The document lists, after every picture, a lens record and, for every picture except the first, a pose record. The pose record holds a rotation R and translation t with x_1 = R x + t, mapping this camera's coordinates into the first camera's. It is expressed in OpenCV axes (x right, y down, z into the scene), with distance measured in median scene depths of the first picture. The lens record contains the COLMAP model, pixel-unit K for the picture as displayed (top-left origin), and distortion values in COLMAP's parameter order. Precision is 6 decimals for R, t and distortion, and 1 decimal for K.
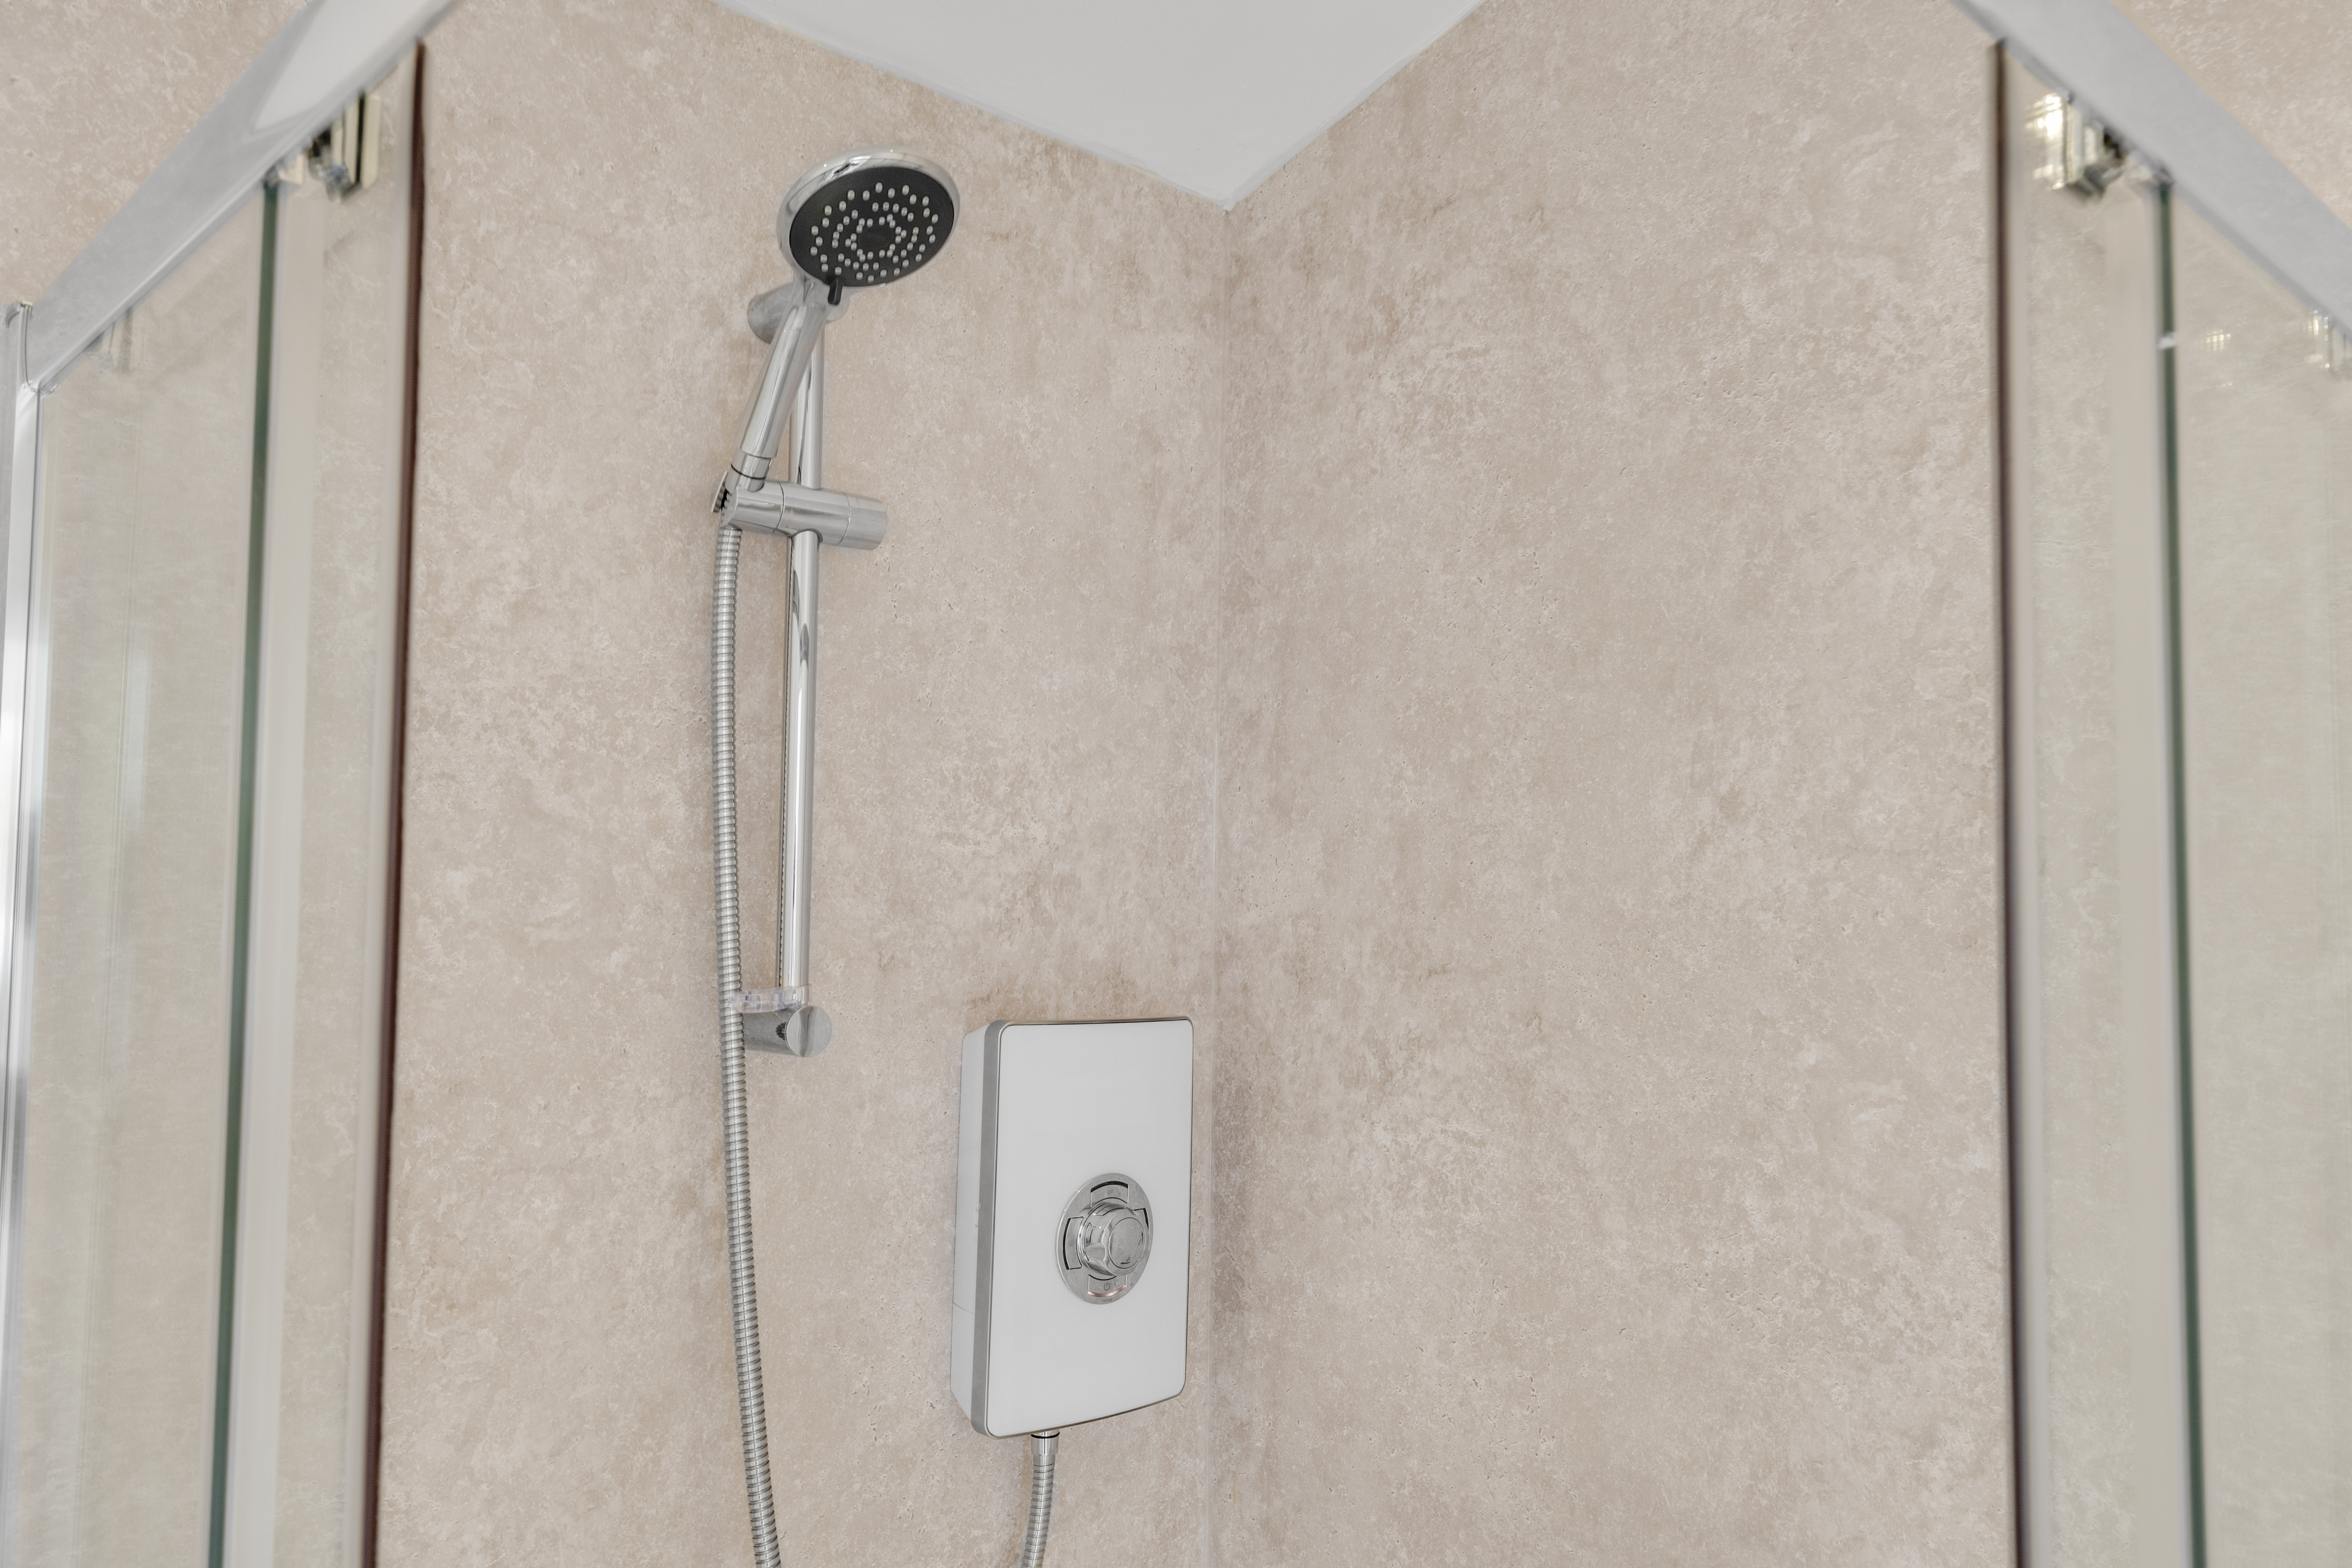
lens RADIAL K [[1663.3, 0, 1176.1], [0, 1663.3, 788.8], [0, 0, 1]] dist [0.007419, 0.002394]
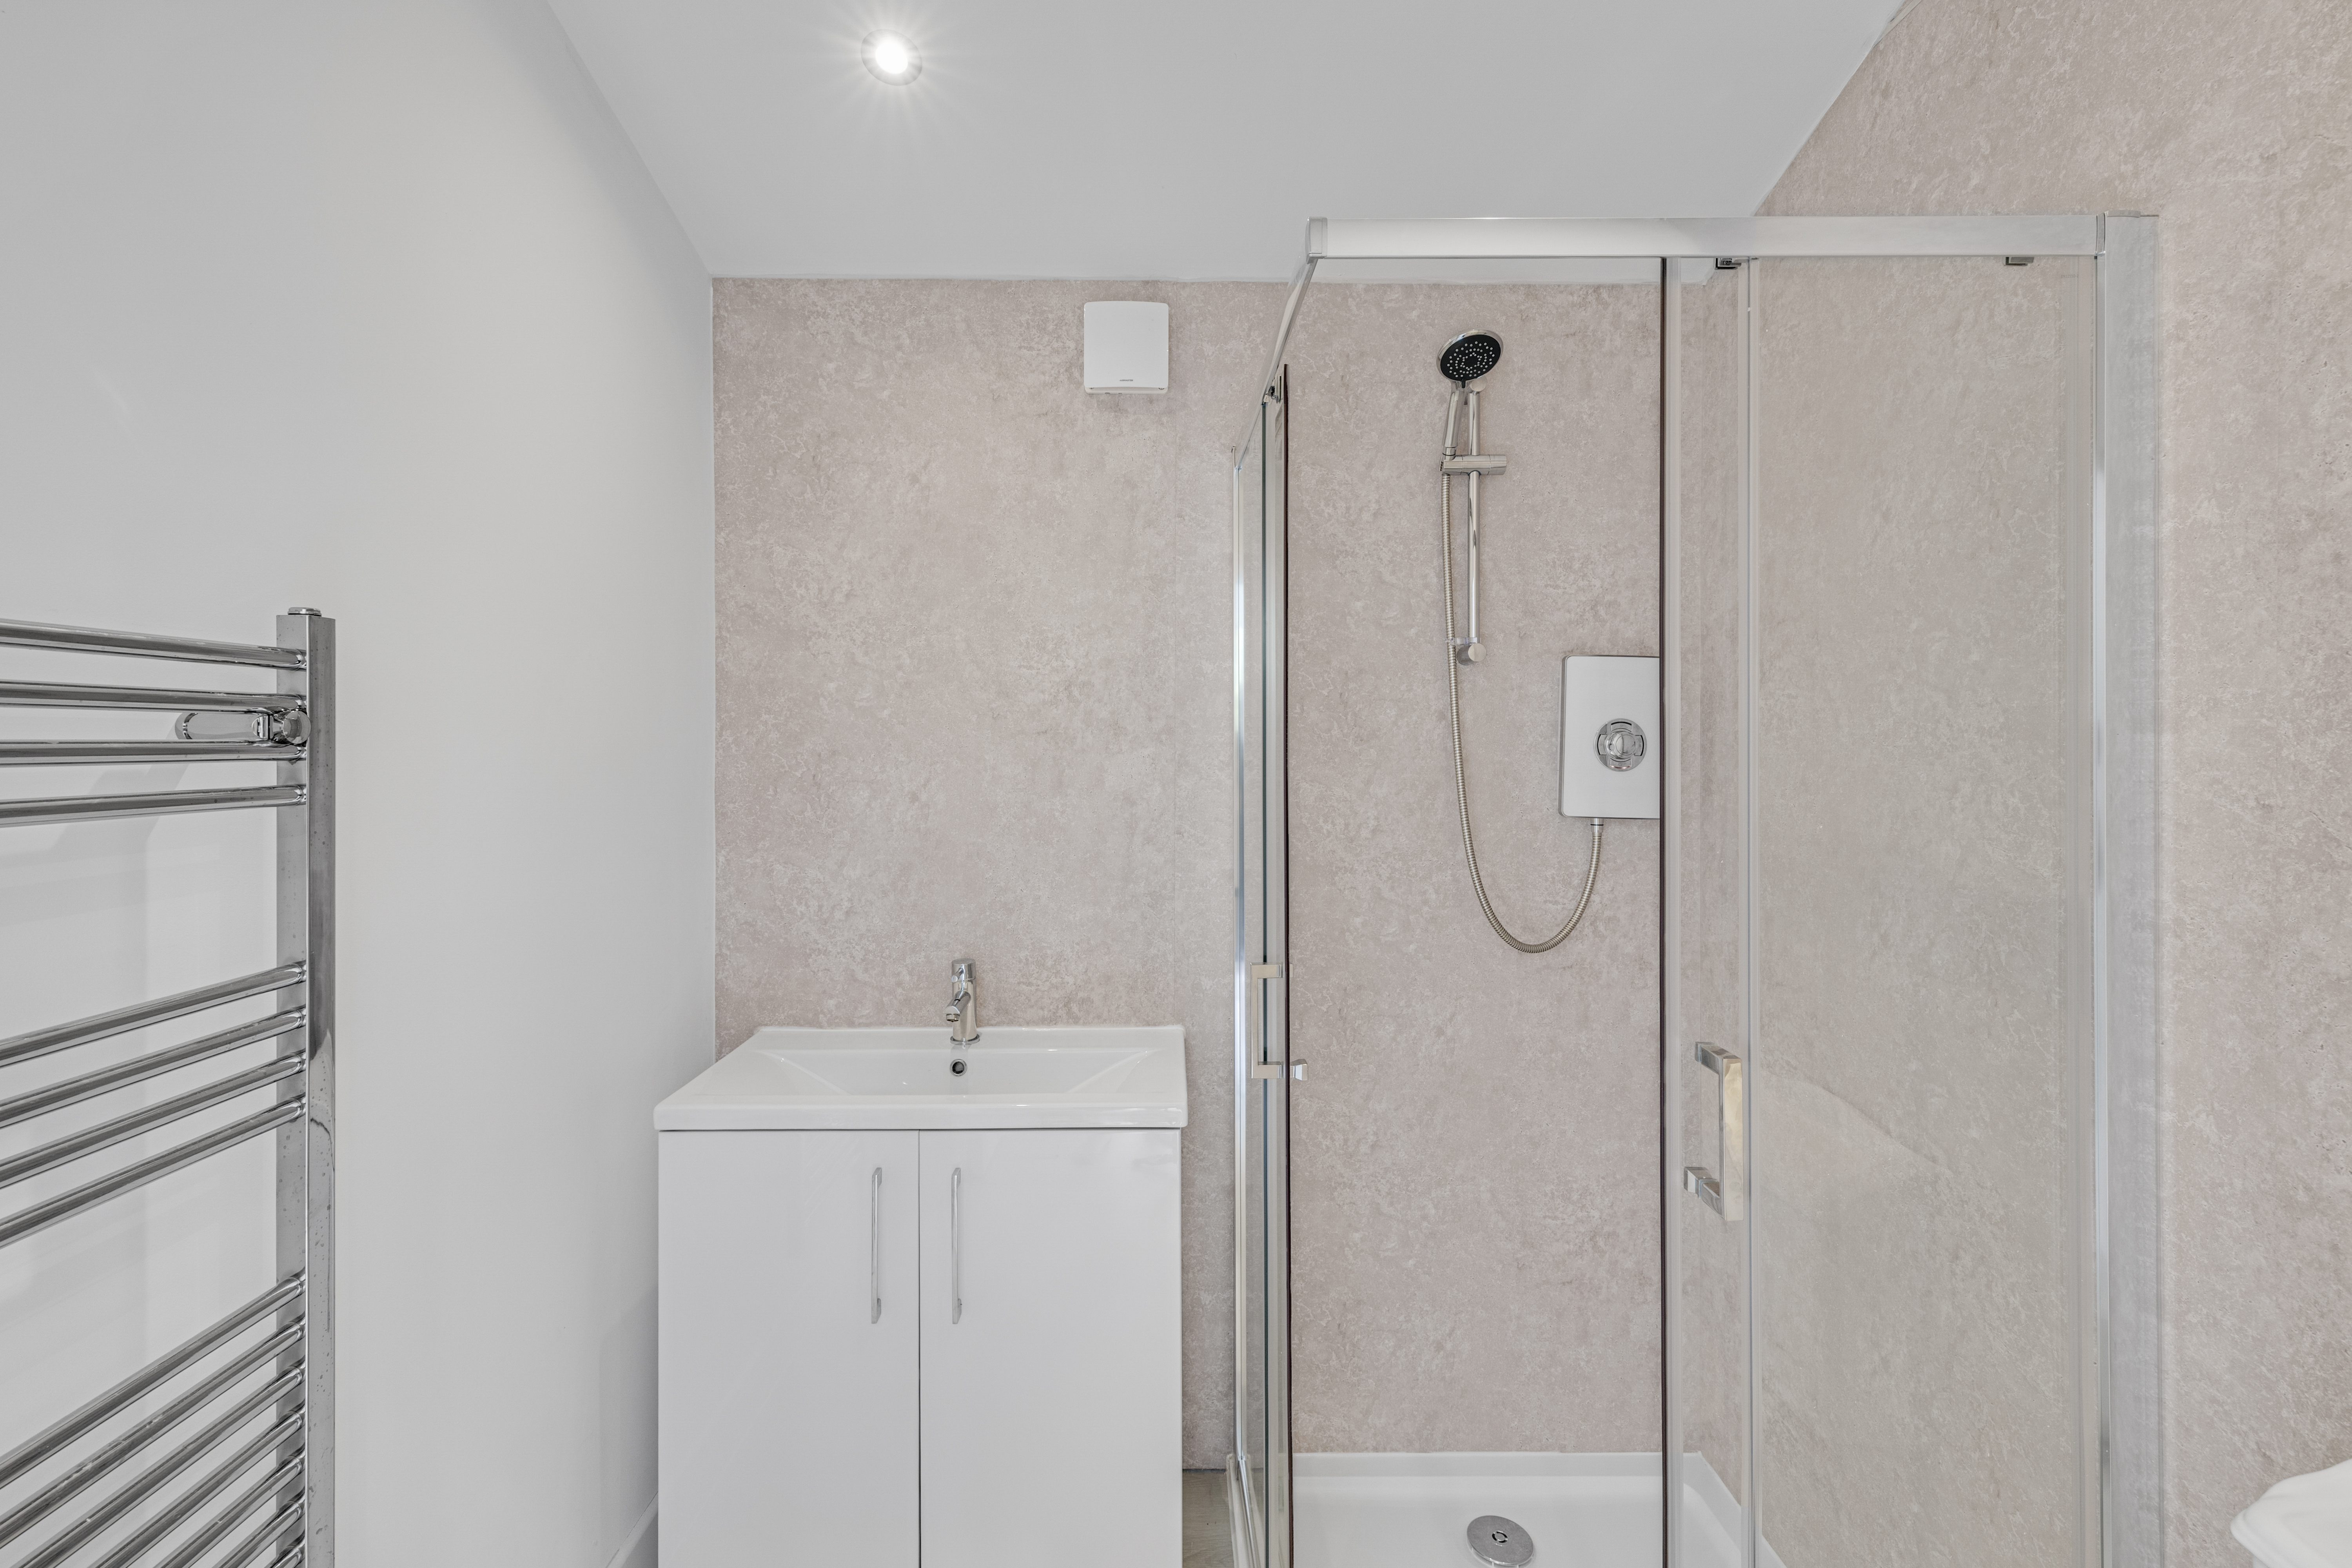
lens RADIAL K [[1027.4, 0, 1160.6], [0, 1027.4, 740.8], [0, 0, 1]] dist [0.002753, -0.000331]
pose [[0.728184, -0.016413, -0.685185, 0.537799], [0.045814, 0.998643, 0.024768, 0.215442], [0.683849, -0.049426, 0.727947, -0.583765]]
